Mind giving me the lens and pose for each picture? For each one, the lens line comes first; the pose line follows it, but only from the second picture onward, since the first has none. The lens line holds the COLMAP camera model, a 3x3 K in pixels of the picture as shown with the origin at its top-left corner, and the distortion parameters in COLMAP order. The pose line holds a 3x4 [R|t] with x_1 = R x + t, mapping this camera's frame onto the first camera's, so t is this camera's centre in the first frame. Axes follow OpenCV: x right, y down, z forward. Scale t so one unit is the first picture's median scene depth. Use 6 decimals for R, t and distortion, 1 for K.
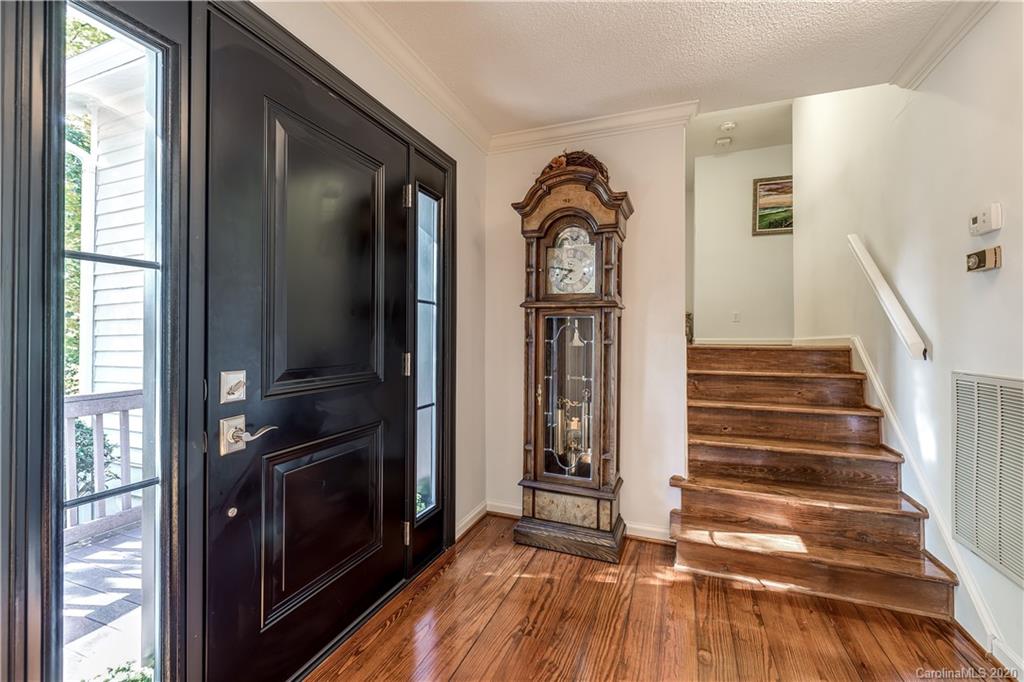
lens RADIAL K [[432.4, 0, 513.5], [0, 432.4, 340.6], [0, 0, 1]] dist [-0.005355, 0.000747]
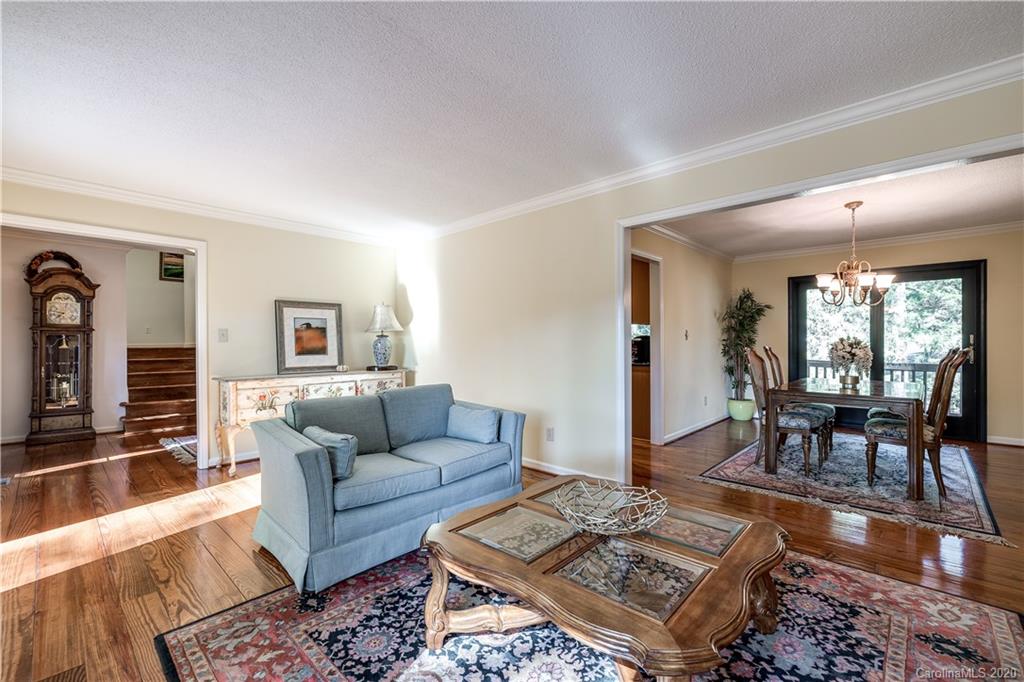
lens RADIAL K [[432.4, 0, 516.7], [0, 432.4, 342.5], [0, 0, 1]] dist [-0.005355, 0.000747]
pose [[0.365568, -0.001522, 0.930783, -1.026338], [-0.000162, 0.999999, 0.001699, -0.020875], [-0.930785, -0.000772, 0.365567, -1.867184]]
